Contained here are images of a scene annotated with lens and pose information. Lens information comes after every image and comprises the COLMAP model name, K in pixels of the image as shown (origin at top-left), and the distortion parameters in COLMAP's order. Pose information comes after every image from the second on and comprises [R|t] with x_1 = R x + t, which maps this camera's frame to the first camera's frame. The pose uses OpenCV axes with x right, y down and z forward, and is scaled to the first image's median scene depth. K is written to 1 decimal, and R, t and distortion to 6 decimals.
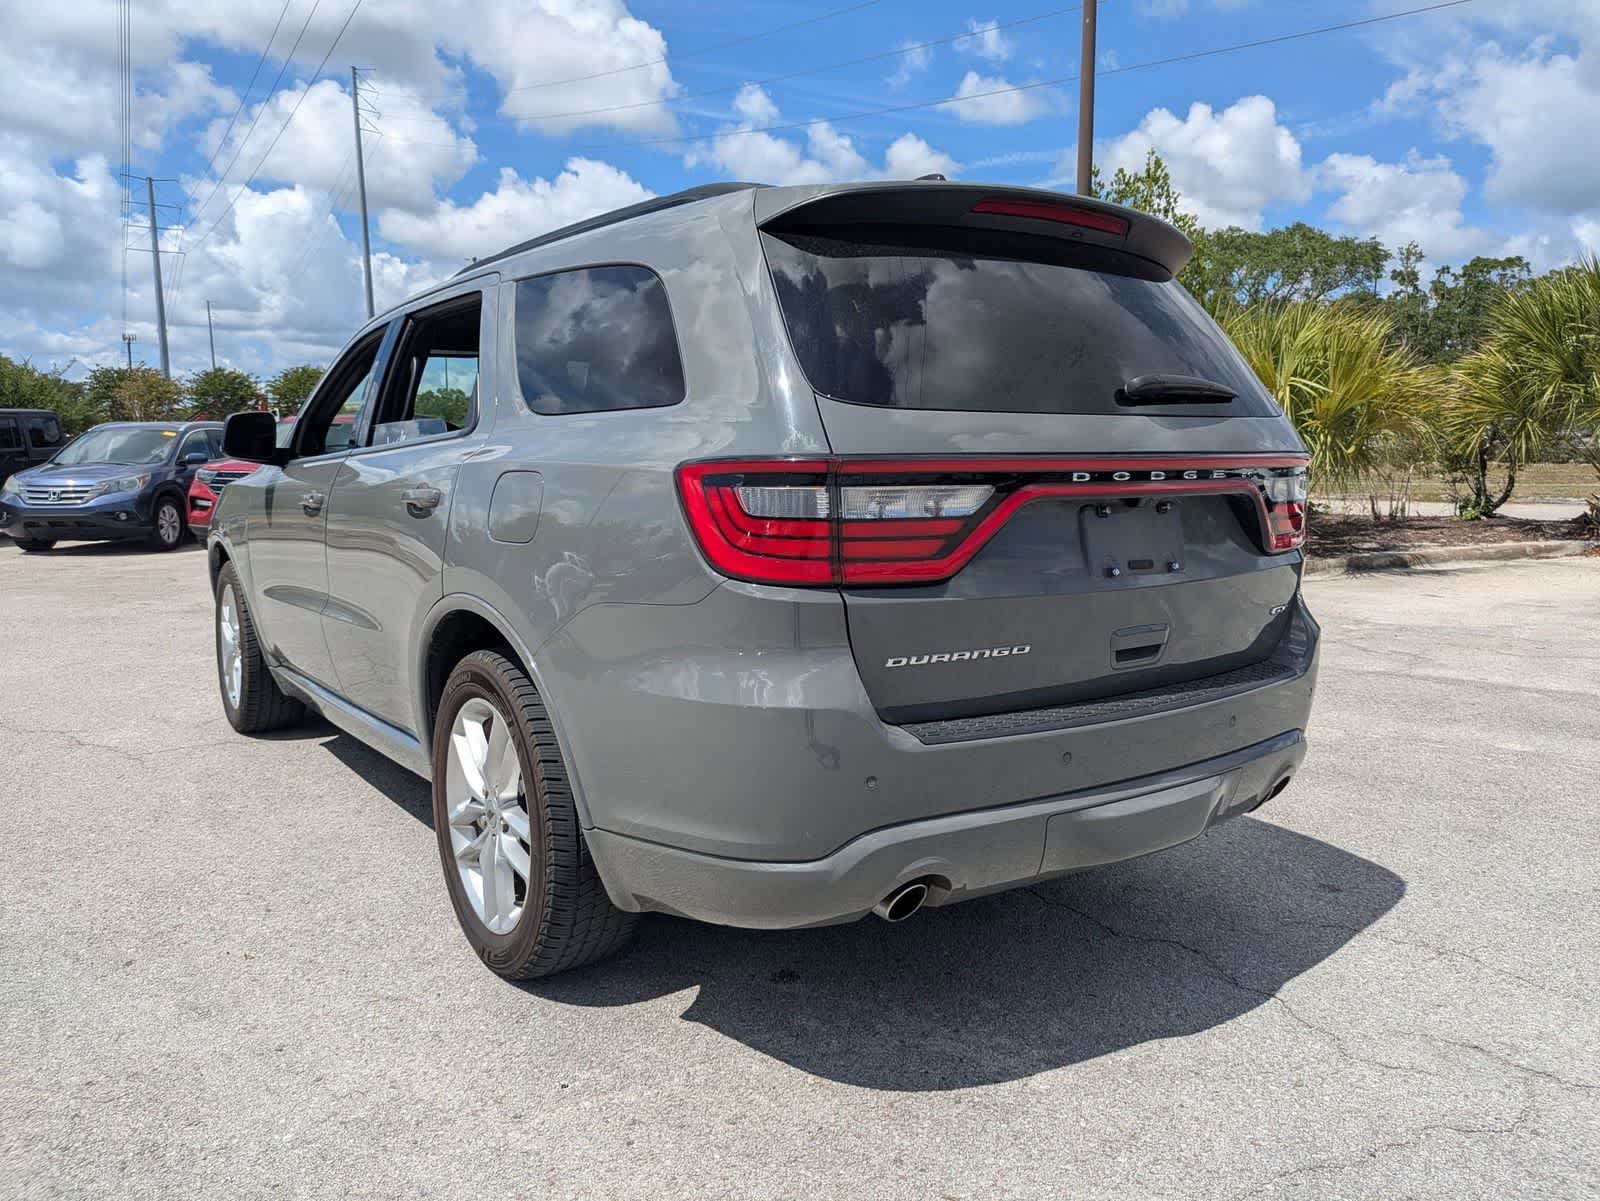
lens RADIAL K [[1160.7, 0, 798.3], [0, 1160.7, 618.1], [0, 0, 1]] dist [0.012211, 0.003385]
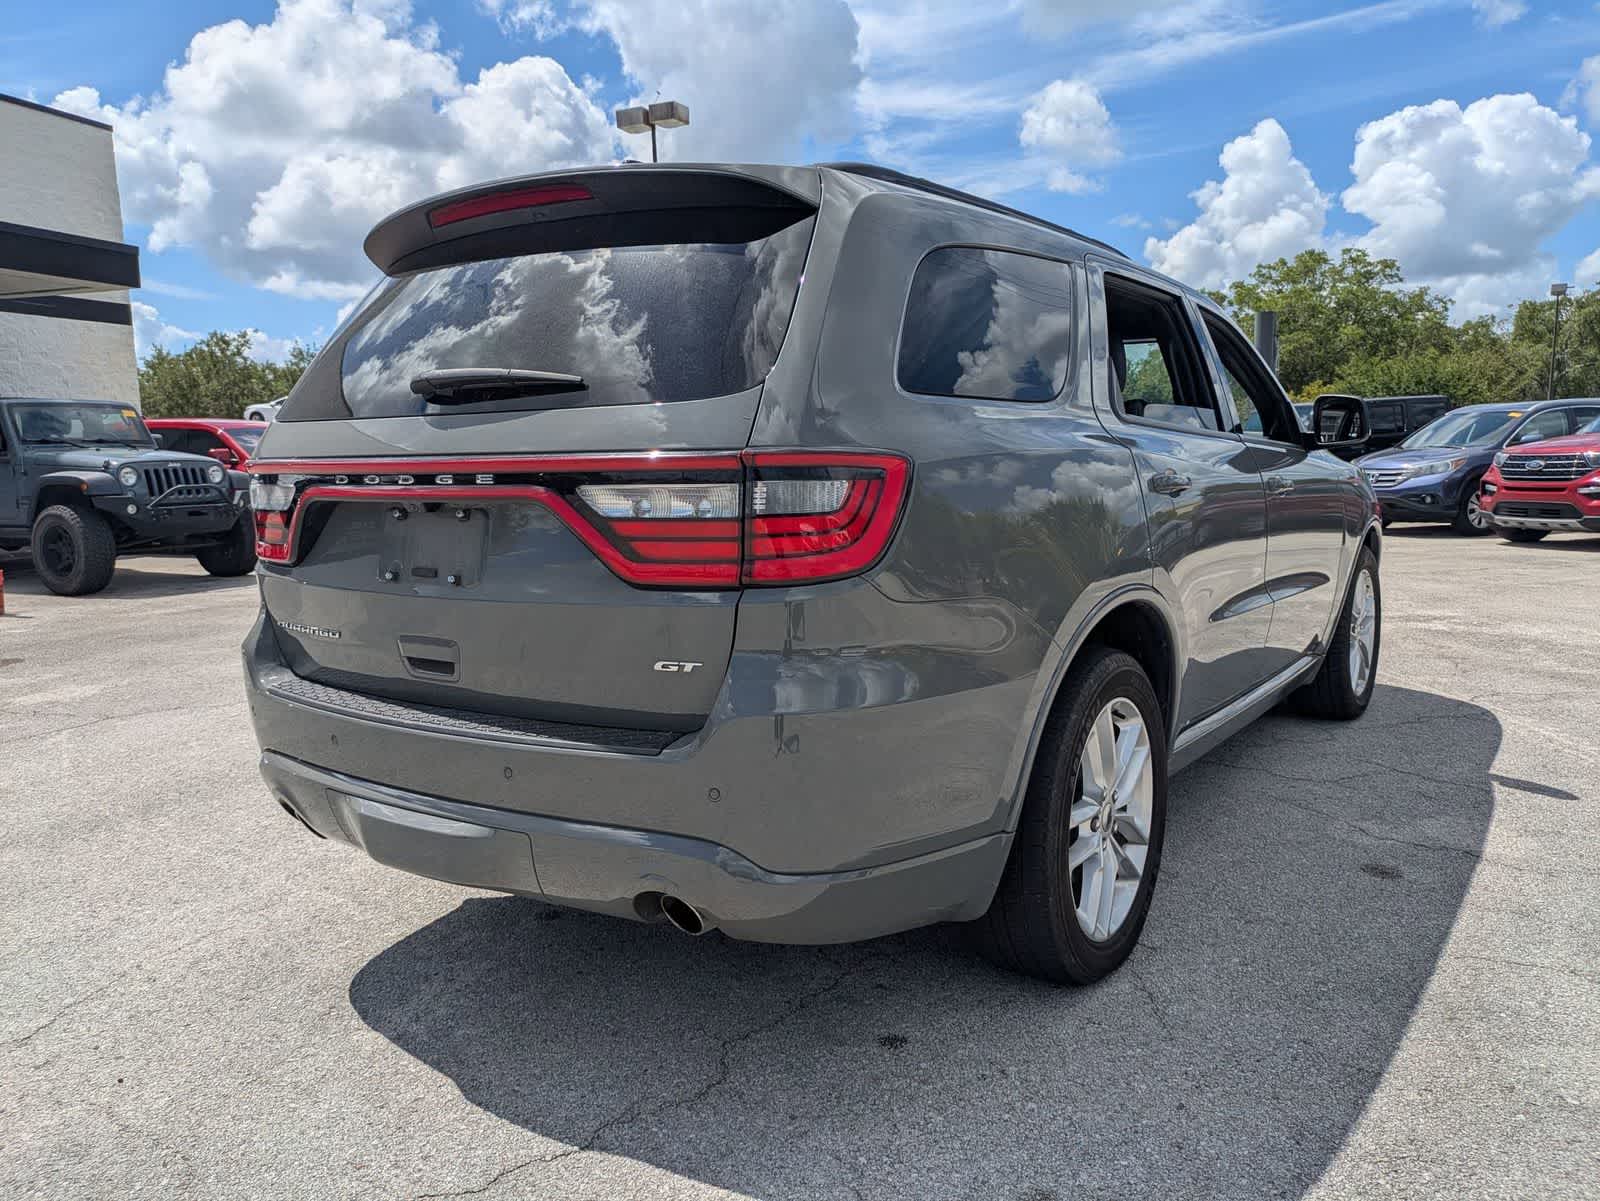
lens RADIAL K [[1160.7, 0, 798.3], [0, 1160.7, 618.1], [0, 0, 1]] dist [0.012211, 0.003385]
pose [[0.359064, 0.127044, -0.924626, 1.256971], [-0.111789, 0.989414, 0.092534, -0.127944], [0.926594, 0.070137, 0.369465, 0.906870]]
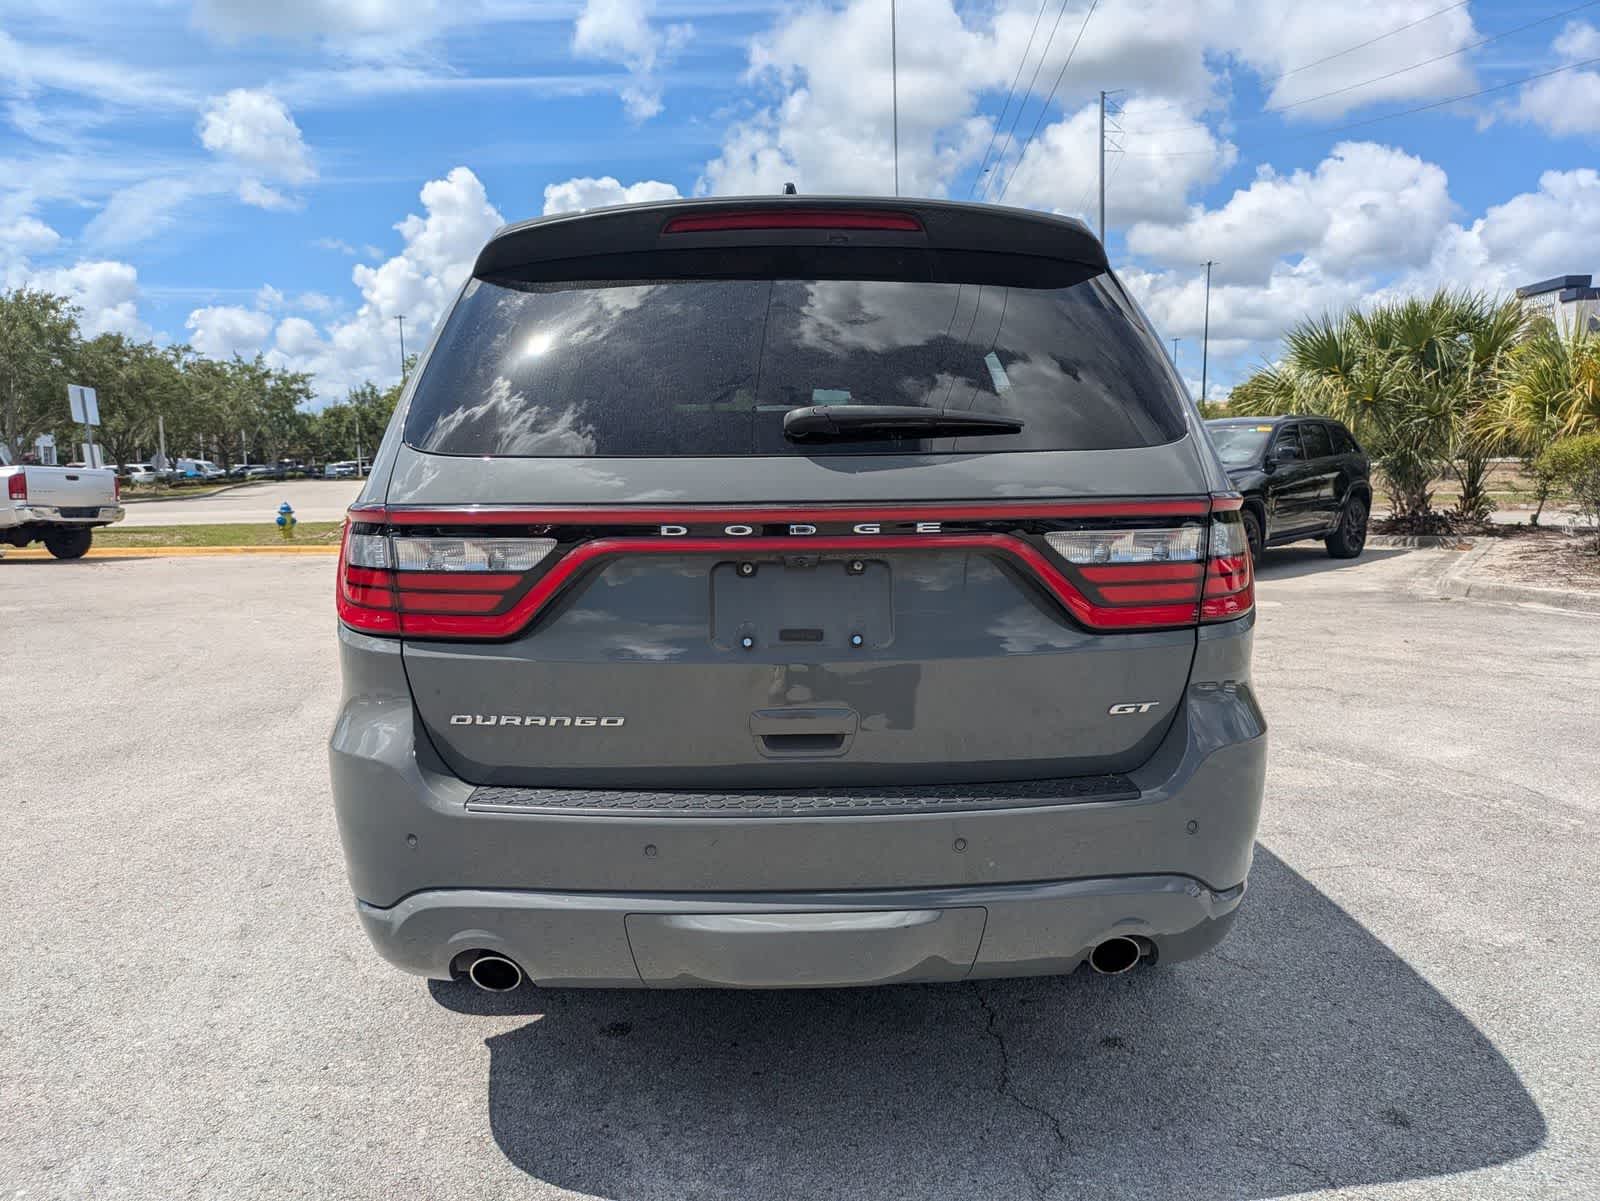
lens RADIAL K [[1159.6, 0, 783.5], [0, 1159.6, 601.9], [0, 0, 1]] dist [0.007200, 0.003151]
pose [[0.828372, 0.056834, -0.557287, 0.722504], [-0.068005, 0.997685, 0.000661, -0.067658], [0.556035, 0.037351, 0.830319, 0.296829]]
